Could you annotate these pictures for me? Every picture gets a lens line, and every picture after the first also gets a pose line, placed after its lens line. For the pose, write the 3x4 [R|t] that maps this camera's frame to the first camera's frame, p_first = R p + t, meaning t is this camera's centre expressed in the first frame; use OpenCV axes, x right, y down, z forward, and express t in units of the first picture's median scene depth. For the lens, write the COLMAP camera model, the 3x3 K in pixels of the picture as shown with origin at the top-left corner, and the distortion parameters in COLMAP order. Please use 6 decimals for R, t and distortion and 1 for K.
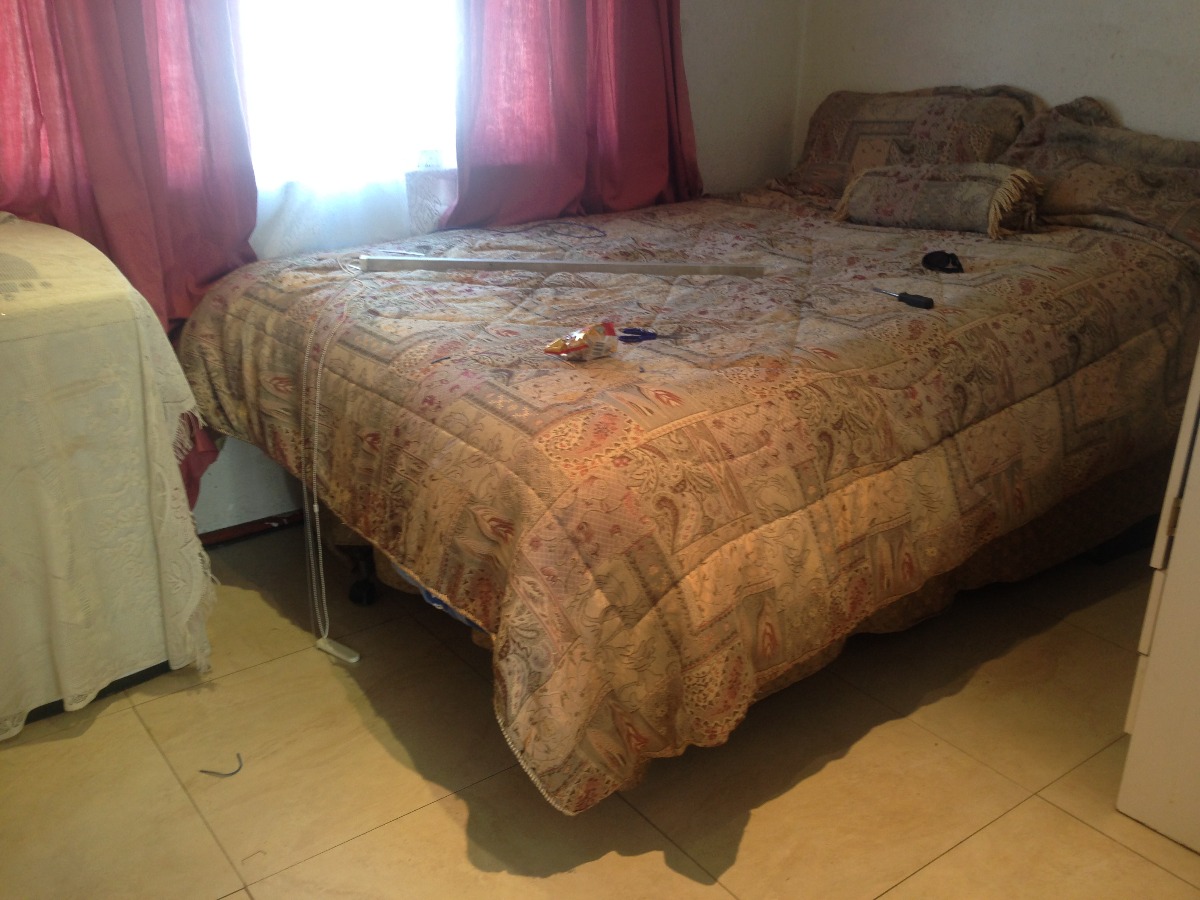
lens RADIAL K [[1099.5, 0, 600.0], [0, 1099.5, 450.0], [0, 0, 1]] dist [0.111677, -0.159126]
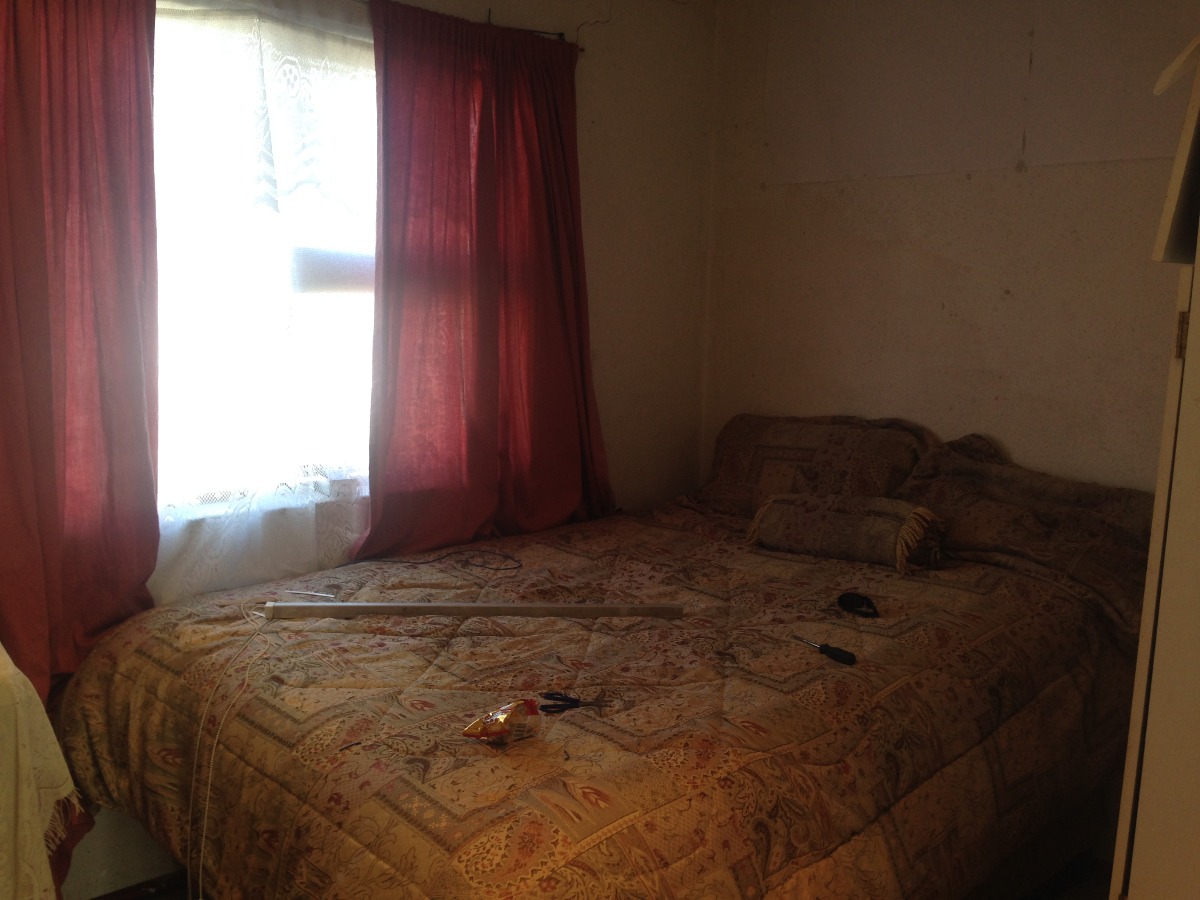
lens RADIAL K [[1099.5, 0, 600.0], [0, 1099.5, 450.0], [0, 0, 1]] dist [0.111677, -0.159126]
pose [[0.996142, -0.001110, 0.087754, -0.013880], [0.019697, 0.977238, -0.211230, -0.106302], [-0.085522, 0.212143, 0.973489, 0.013100]]
